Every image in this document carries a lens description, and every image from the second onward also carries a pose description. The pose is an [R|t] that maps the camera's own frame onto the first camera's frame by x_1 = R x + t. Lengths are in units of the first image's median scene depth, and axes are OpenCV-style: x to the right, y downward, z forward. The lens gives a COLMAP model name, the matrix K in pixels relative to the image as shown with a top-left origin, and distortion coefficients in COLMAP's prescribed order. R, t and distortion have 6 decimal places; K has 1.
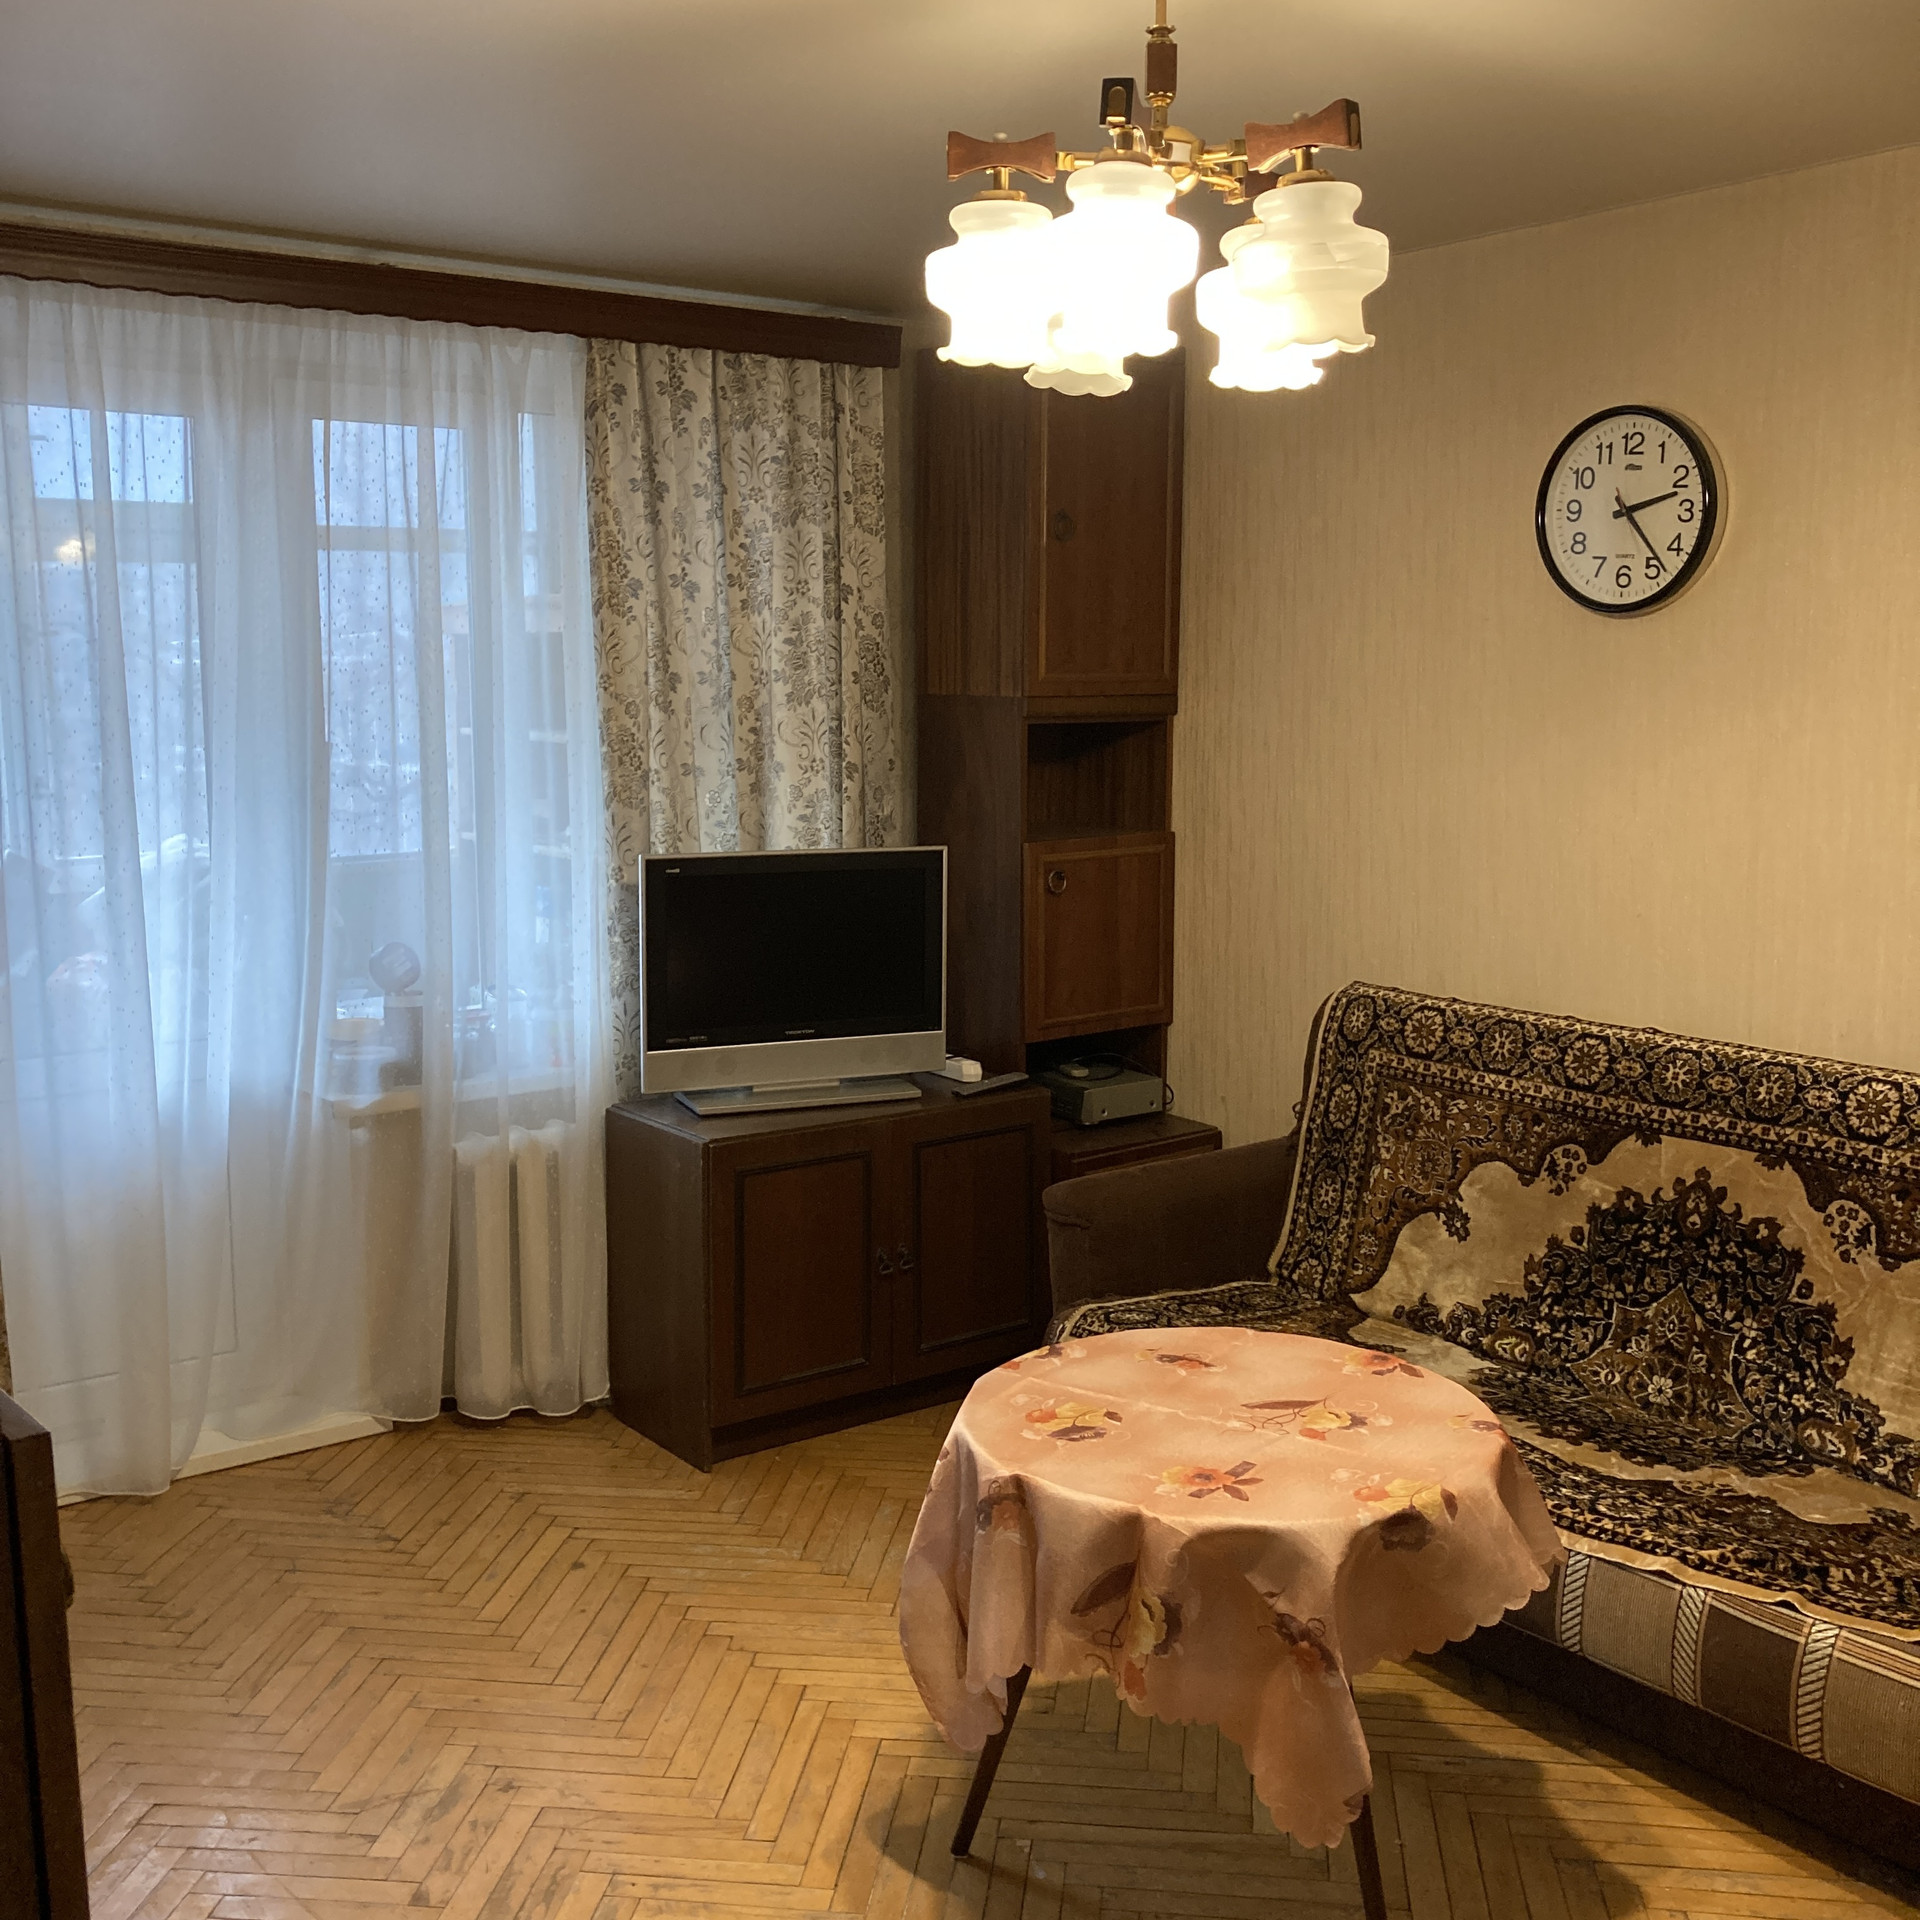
lens RADIAL K [[2094.7, 0, 960.0], [0, 2094.7, 960.0], [0, 0, 1]] dist [0.131103, -0.338260]
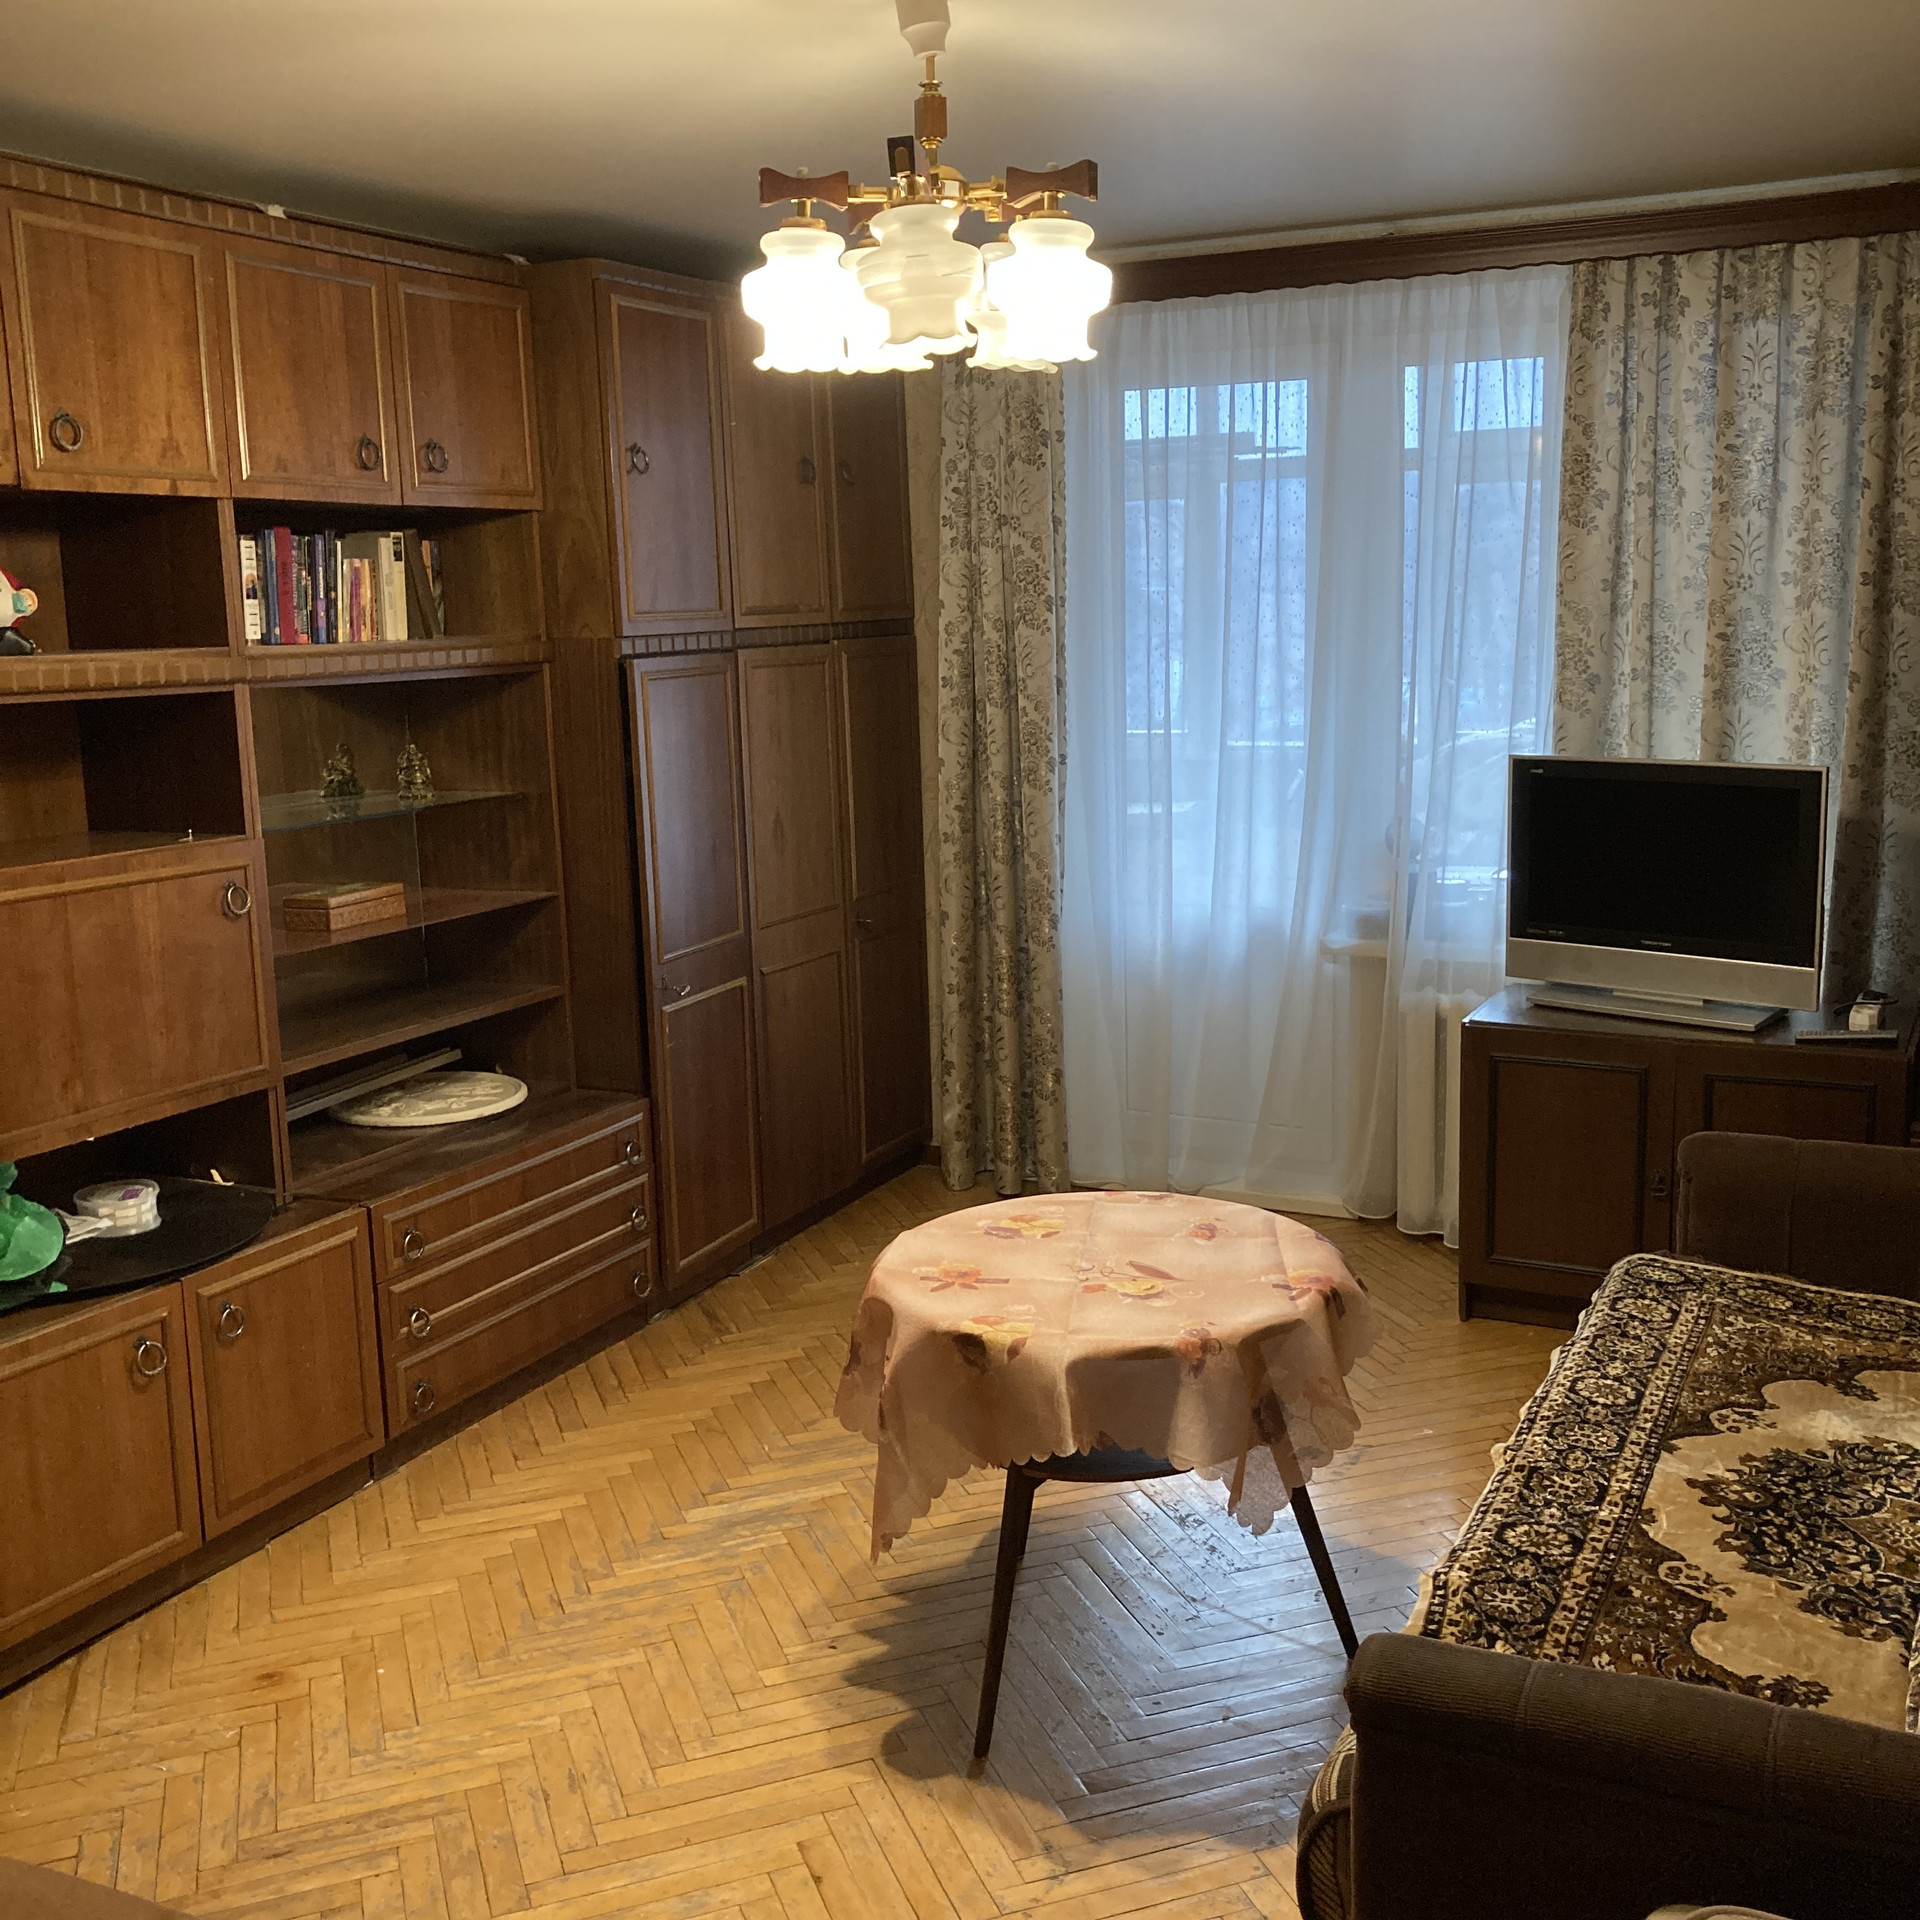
lens RADIAL K [[2094.7, 0, 960.0], [0, 2094.7, 960.0], [0, 0, 1]] dist [0.131103, -0.338260]
pose [[0.438136, 0.154678, -0.885501, 0.684184], [-0.097371, 0.987454, 0.124309, -0.051511], [0.893619, 0.031758, 0.447701, 0.259934]]
